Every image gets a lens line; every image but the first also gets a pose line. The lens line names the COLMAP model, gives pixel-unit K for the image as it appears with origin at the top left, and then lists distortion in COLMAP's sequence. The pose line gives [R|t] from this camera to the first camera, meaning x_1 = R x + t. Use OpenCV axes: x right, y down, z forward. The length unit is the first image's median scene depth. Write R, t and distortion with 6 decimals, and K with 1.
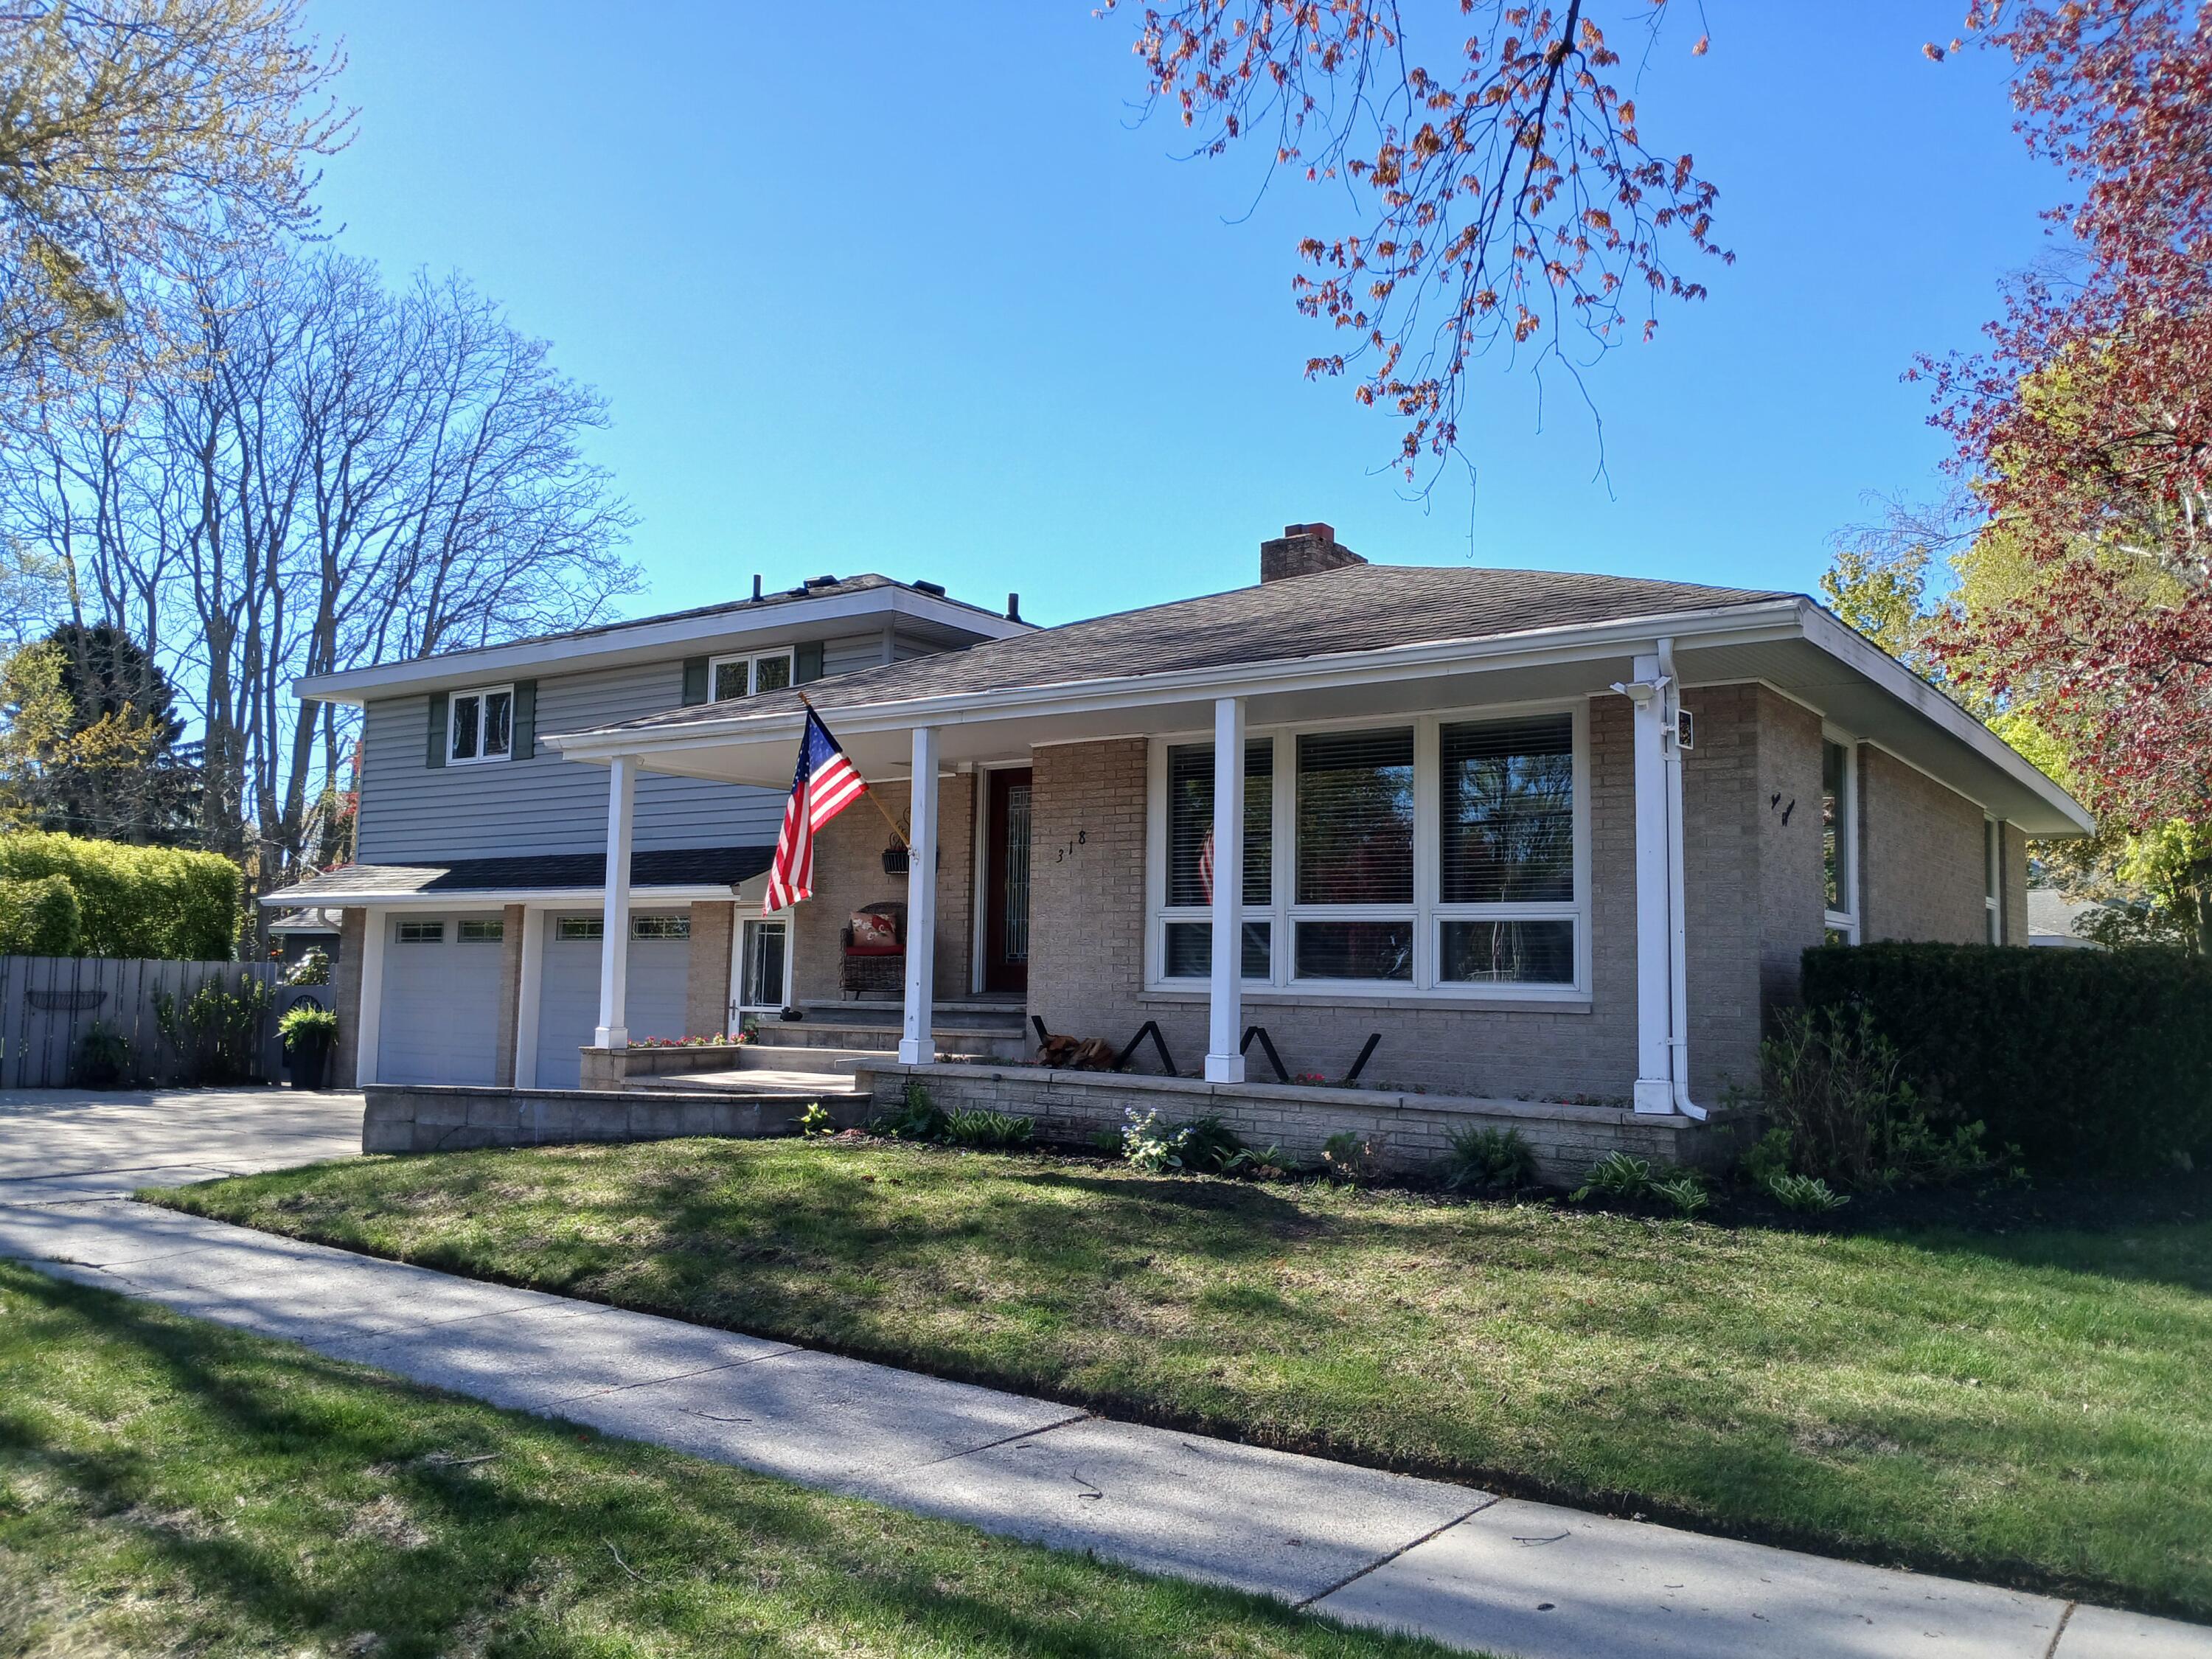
lens RADIAL K [[1707.4, 0, 1106.0], [0, 1707.4, 829.5], [0, 0, 1]] dist [0.097477, -0.203982]
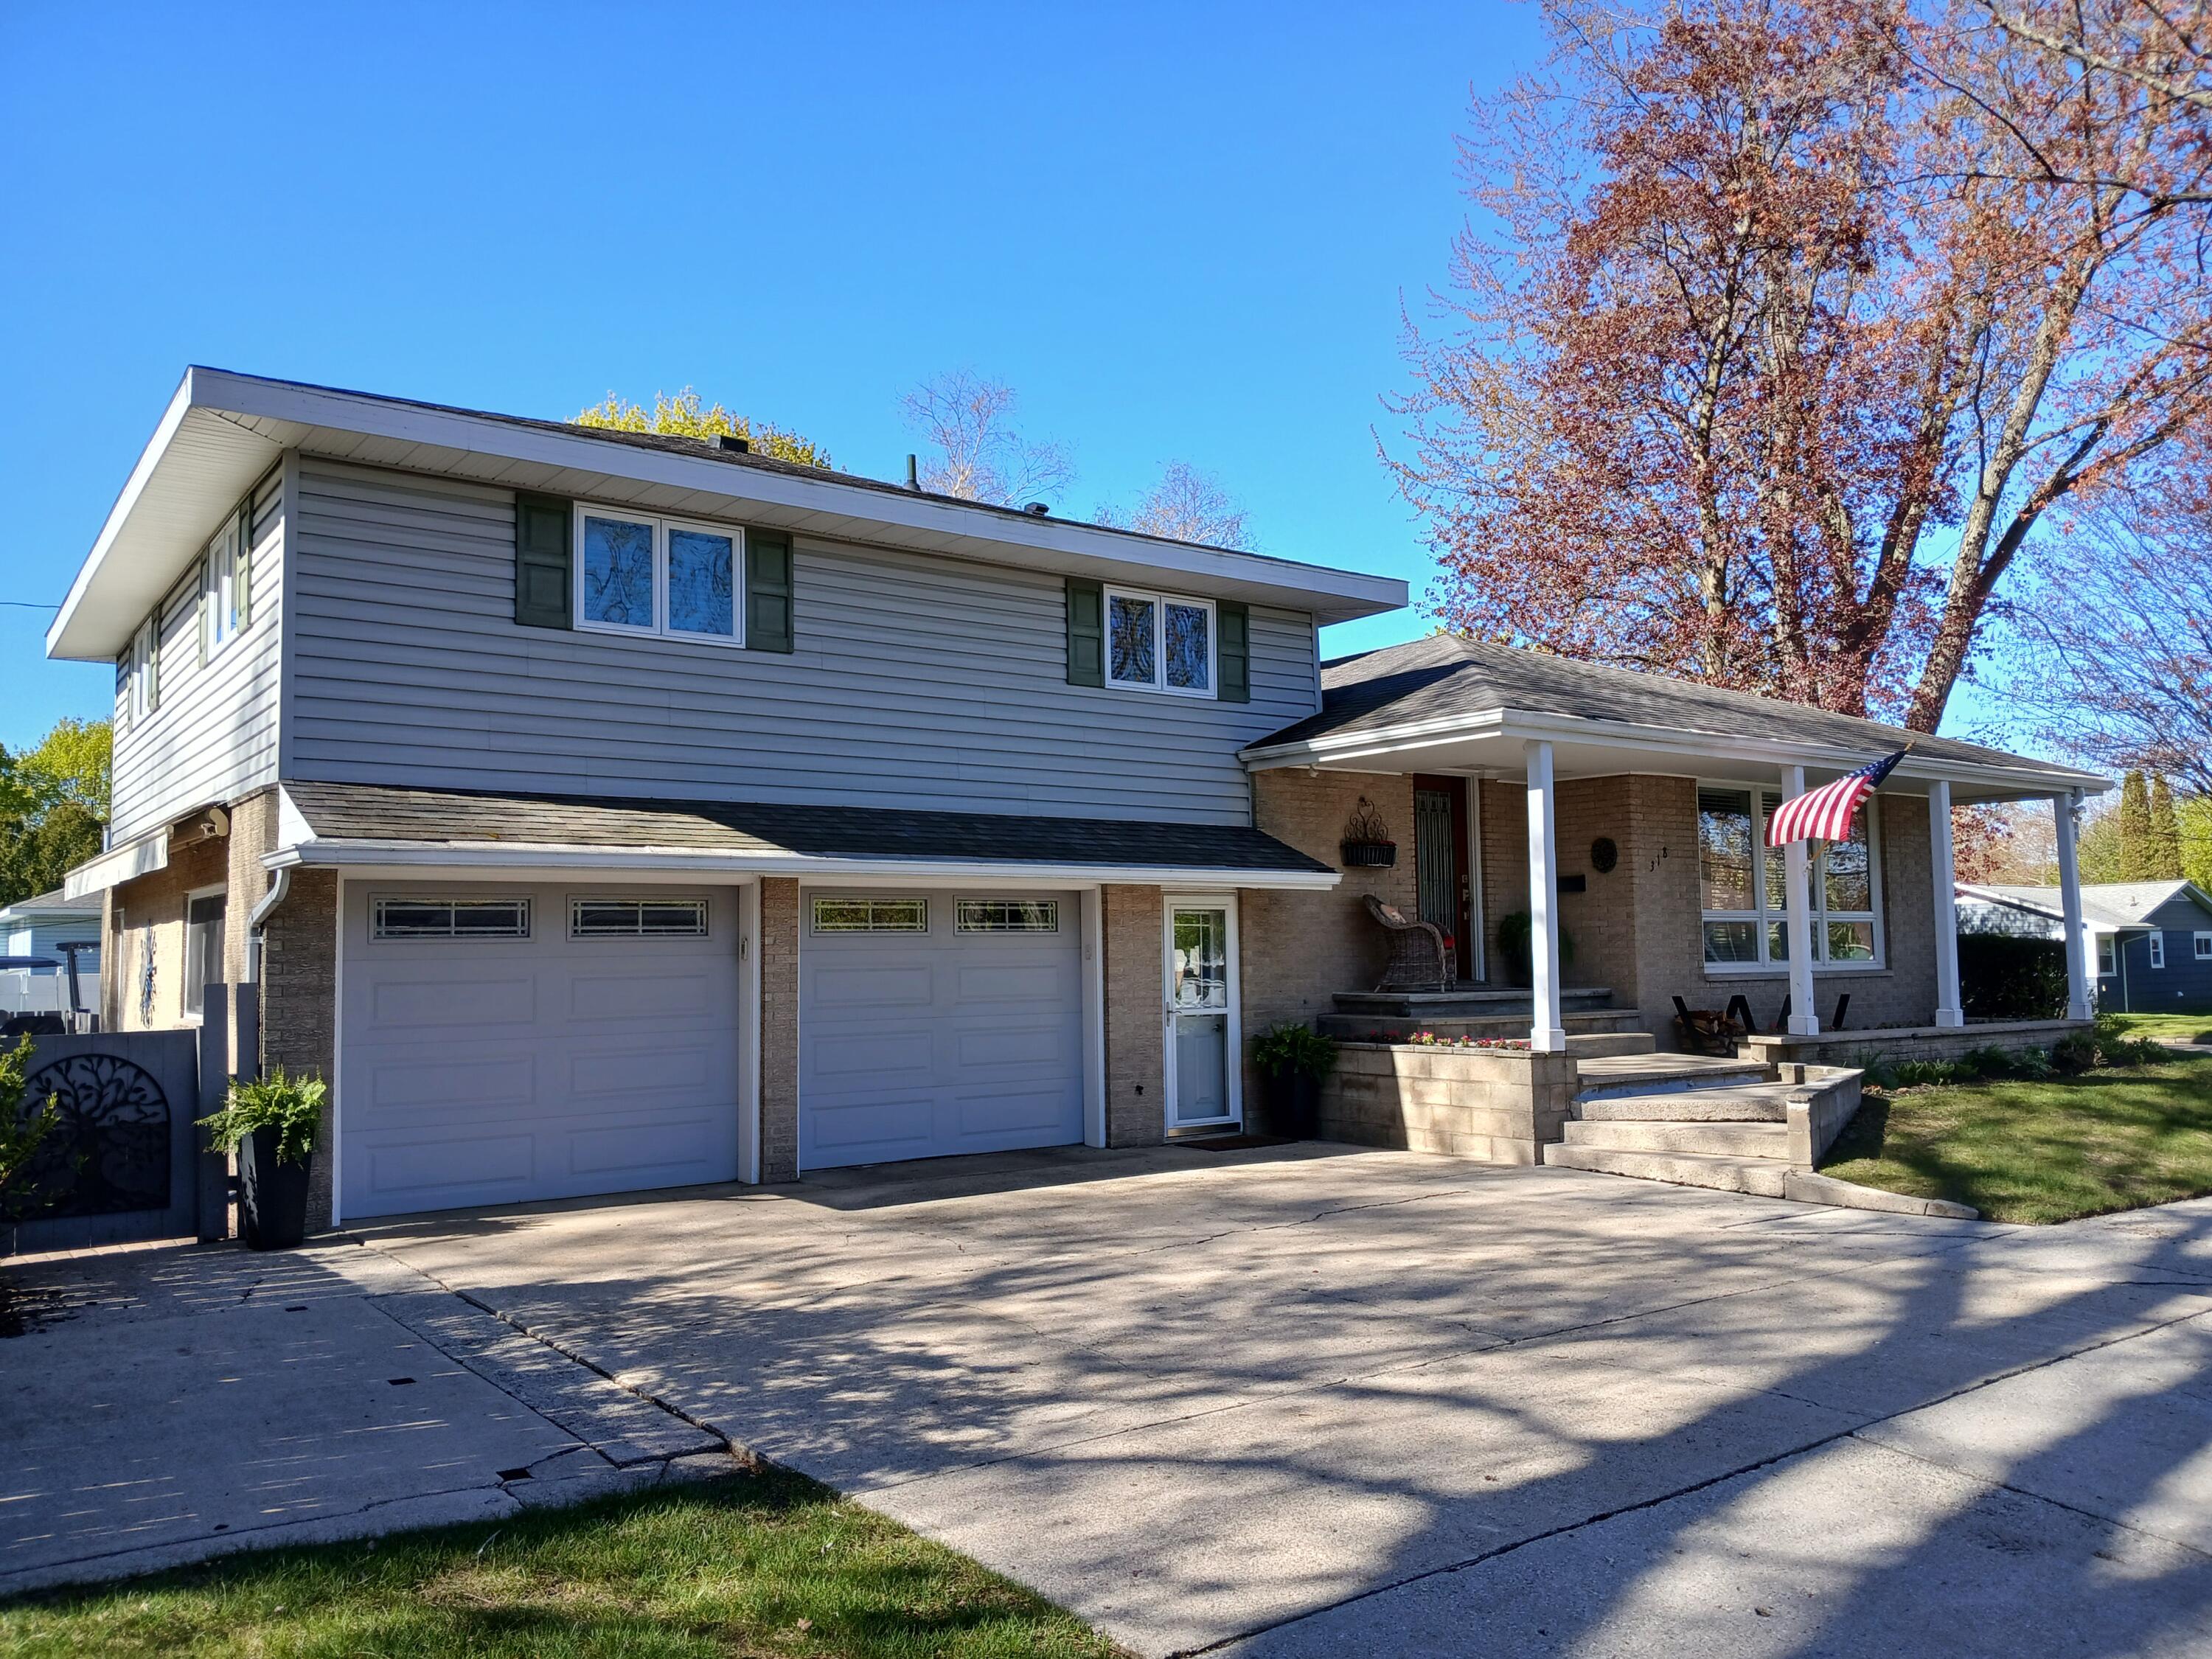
lens RADIAL K [[1707.4, 0, 1106.0], [0, 1707.4, 829.5], [0, 0, 1]] dist [0.097477, -0.203982]
pose [[0.316143, 0.051875, 0.947292, -1.257405], [-0.064824, 0.997351, -0.032982, 0.052715], [-0.946494, -0.050981, 0.318668, 0.929094]]
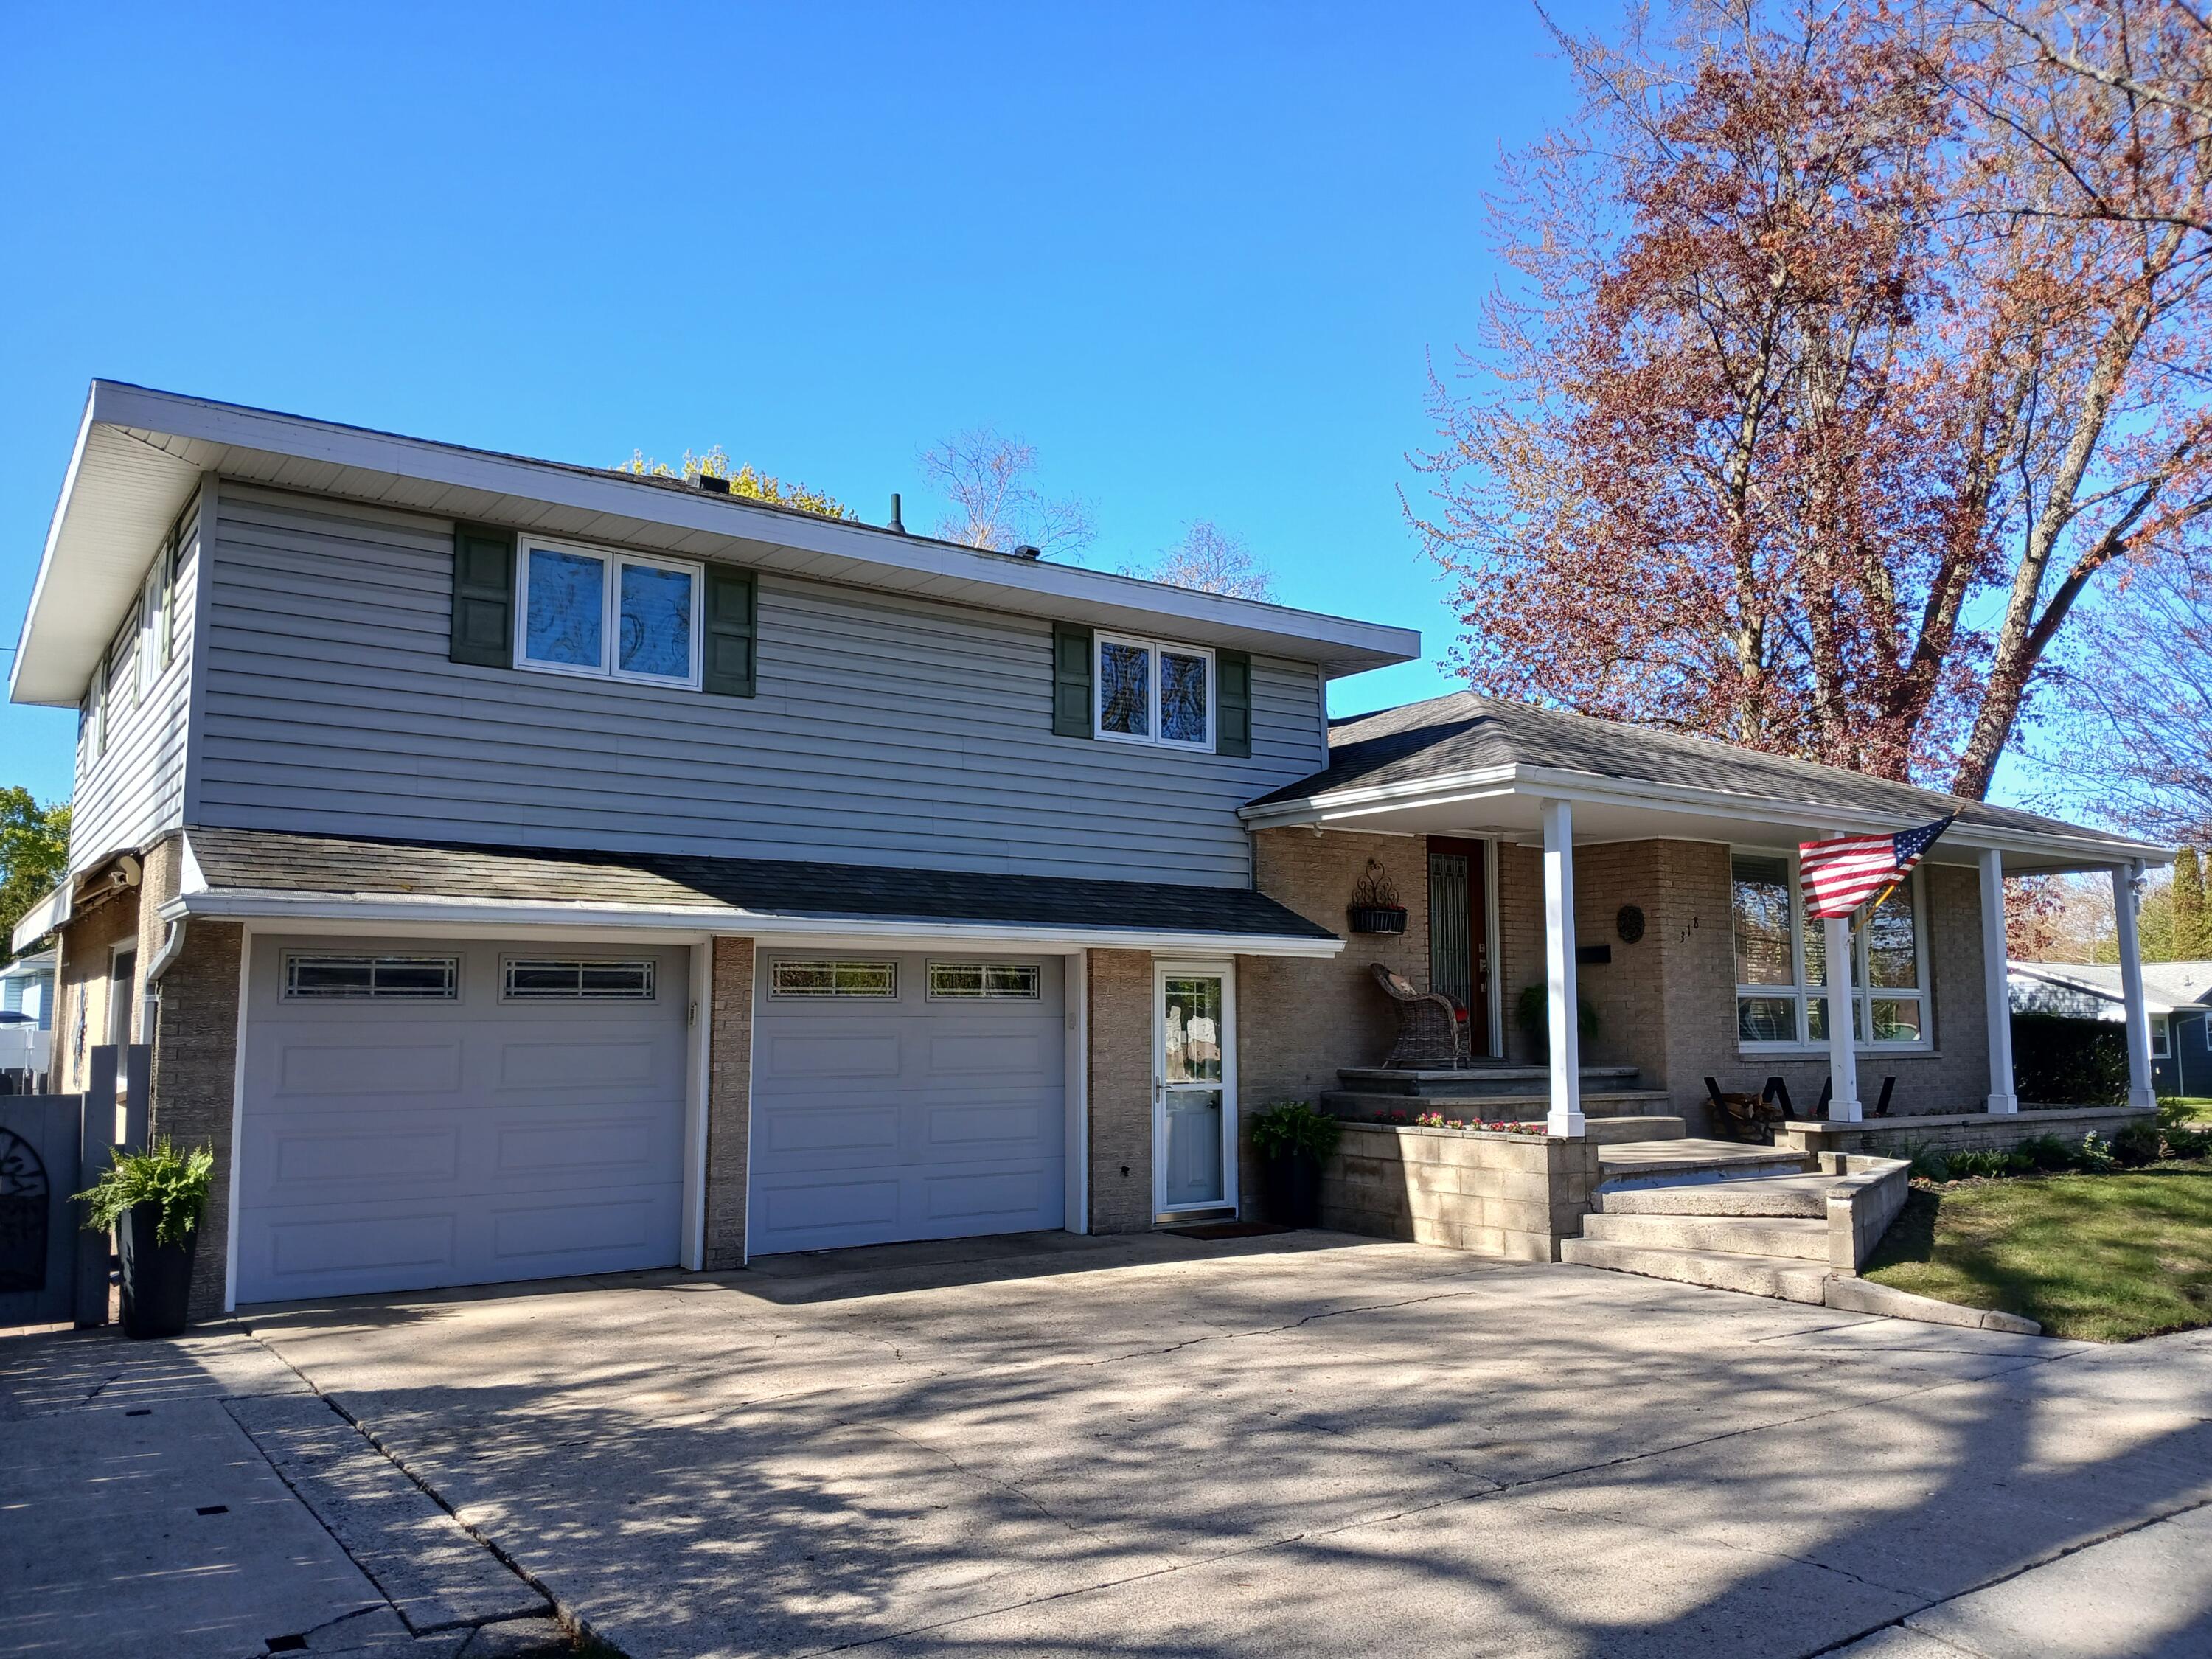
lens RADIAL K [[1707.2, 0, 1103.9], [0, 1707.2, 833.8], [0, 0, 1]] dist [0.081679, -0.168578]
pose [[0.336128, 0.089734, 0.937532, -1.186449], [-0.076614, 0.994757, -0.067743, 0.051885], [-0.938695, -0.049058, 0.341241, 0.924406]]
